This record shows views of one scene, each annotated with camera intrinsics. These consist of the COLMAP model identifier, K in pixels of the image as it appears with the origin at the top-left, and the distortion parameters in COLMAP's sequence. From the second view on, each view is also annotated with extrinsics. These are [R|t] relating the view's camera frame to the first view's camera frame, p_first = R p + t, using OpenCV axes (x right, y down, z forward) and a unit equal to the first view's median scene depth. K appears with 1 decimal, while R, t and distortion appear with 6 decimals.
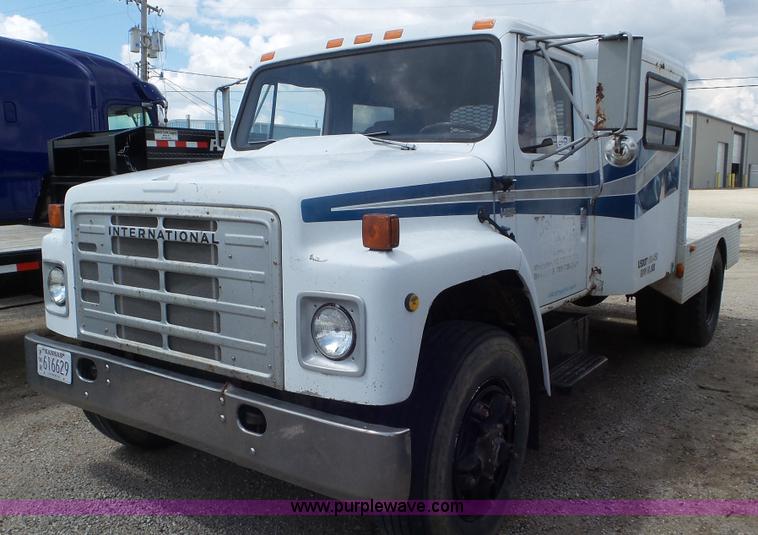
lens RADIAL K [[679.3, 0, 377.0], [0, 679.3, 242.8], [0, 0, 1]] dist [-0.001508, 0.002883]
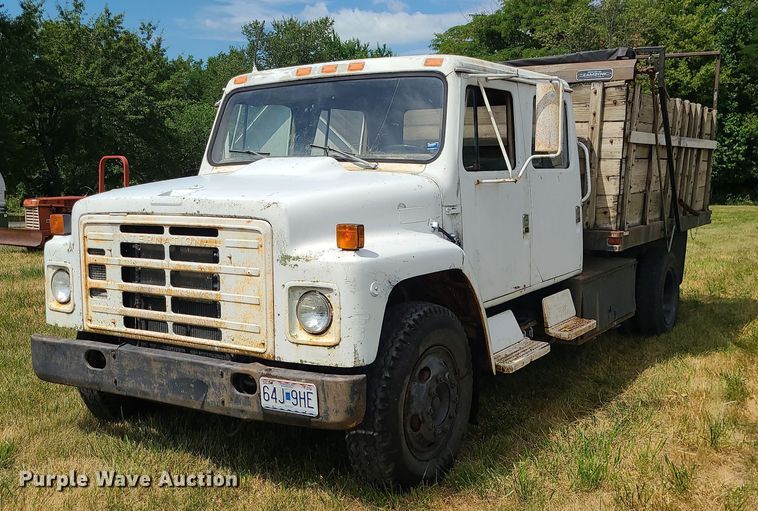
lens RADIAL K [[781.1, 0, 379.0], [0, 781.1, 255.5], [0, 0, 1]] dist [0.006782, 0.001841]
pose [[0.998185, -0.003975, 0.060095, -0.024626], [0.004270, 0.999979, -0.004772, 0.023028], [-0.060074, 0.005020, 0.998181, -0.416411]]
